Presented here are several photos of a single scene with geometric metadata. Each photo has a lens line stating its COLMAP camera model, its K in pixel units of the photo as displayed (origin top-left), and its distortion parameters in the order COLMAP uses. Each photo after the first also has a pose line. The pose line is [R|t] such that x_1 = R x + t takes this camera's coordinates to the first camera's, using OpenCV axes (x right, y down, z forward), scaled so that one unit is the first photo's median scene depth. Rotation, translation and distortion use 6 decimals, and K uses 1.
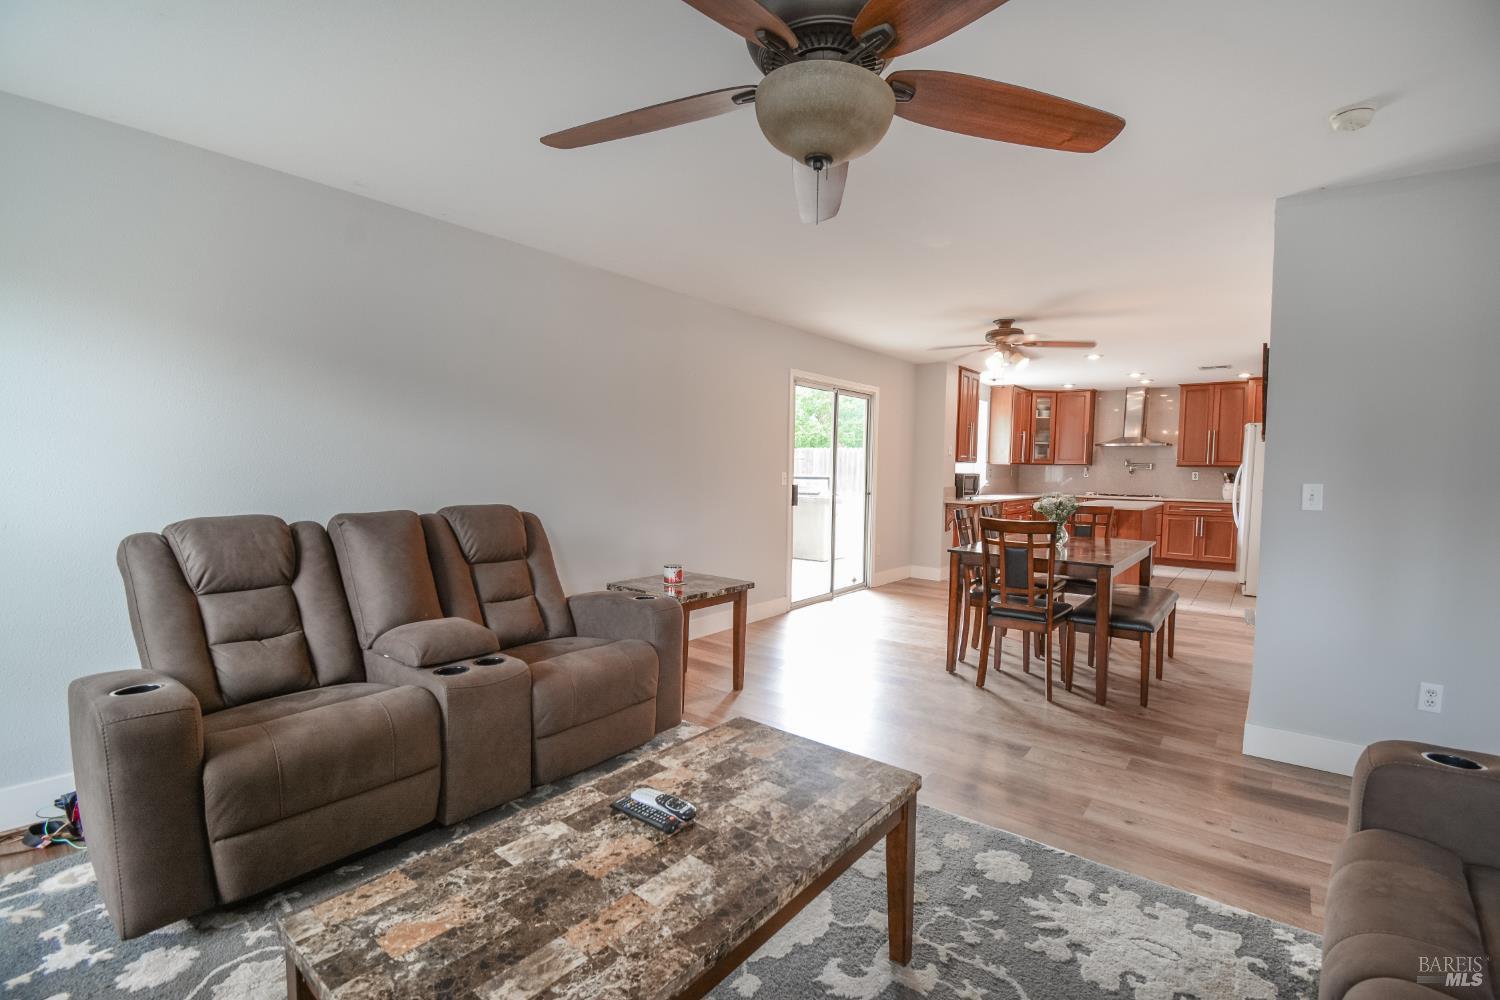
lens RADIAL K [[661.2, 0, 750.0], [0, 661.2, 503.6], [0, 0, 1]] dist [0.012076, -0.023606]
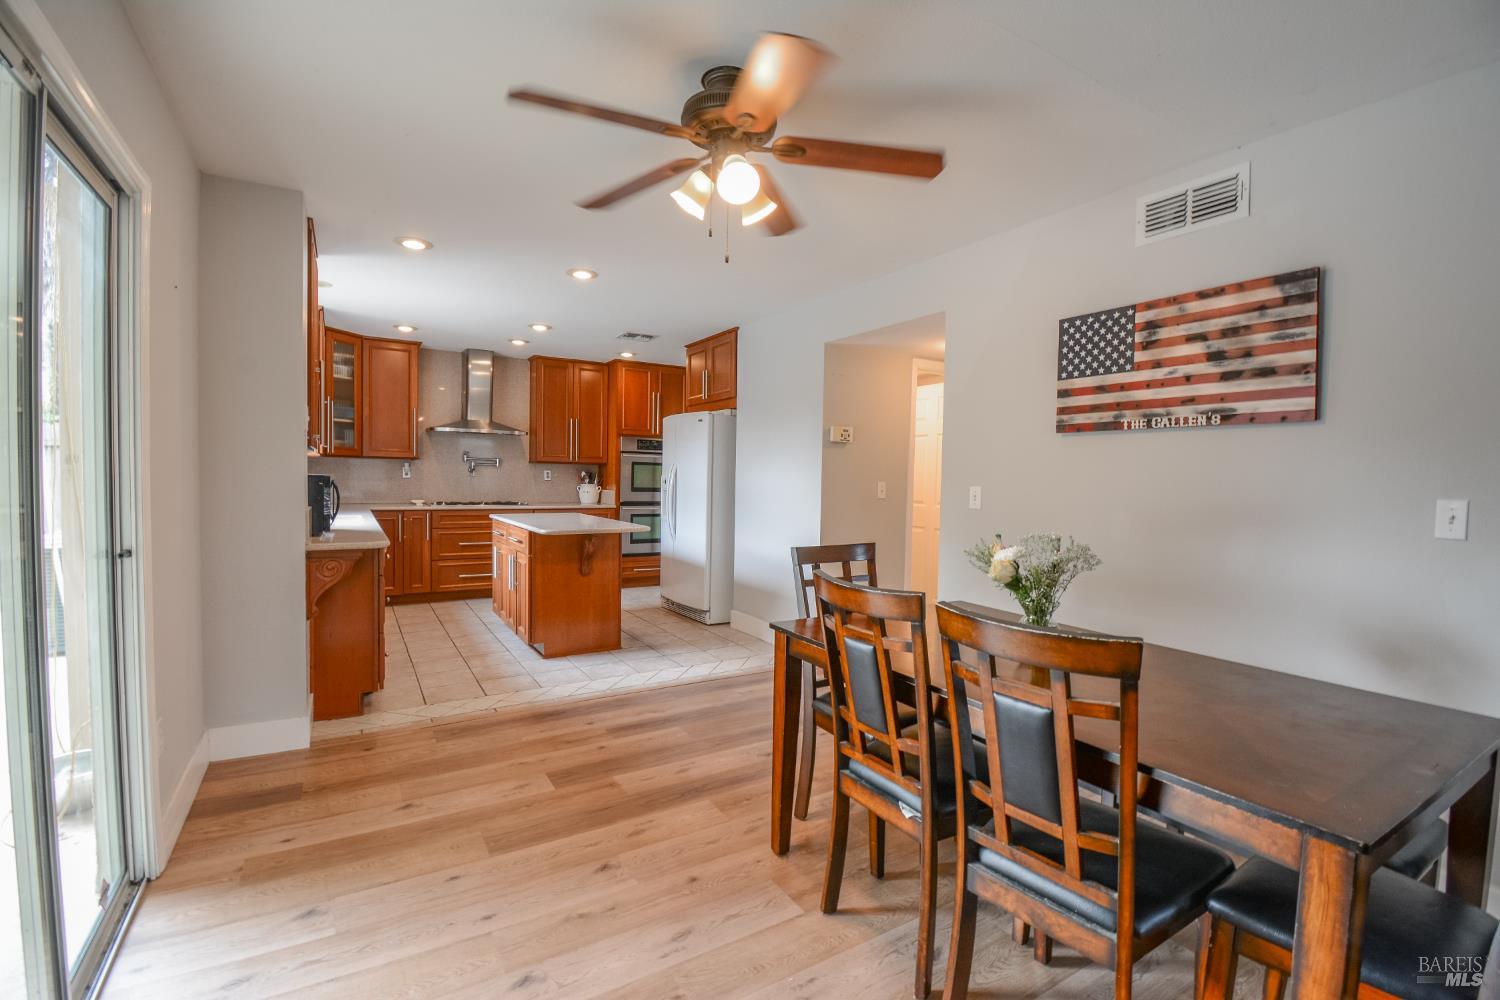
lens RADIAL K [[663.5, 0, 750.0], [0, 663.5, 500.0], [0, 0, 1]] dist [0.012202, 0.000370]
pose [[0.350171, -0.042224, 0.935734, 0.036253], [0.039397, 0.998763, 0.030325, -0.098533], [-0.935857, 0.026247, 0.351401, 1.817415]]
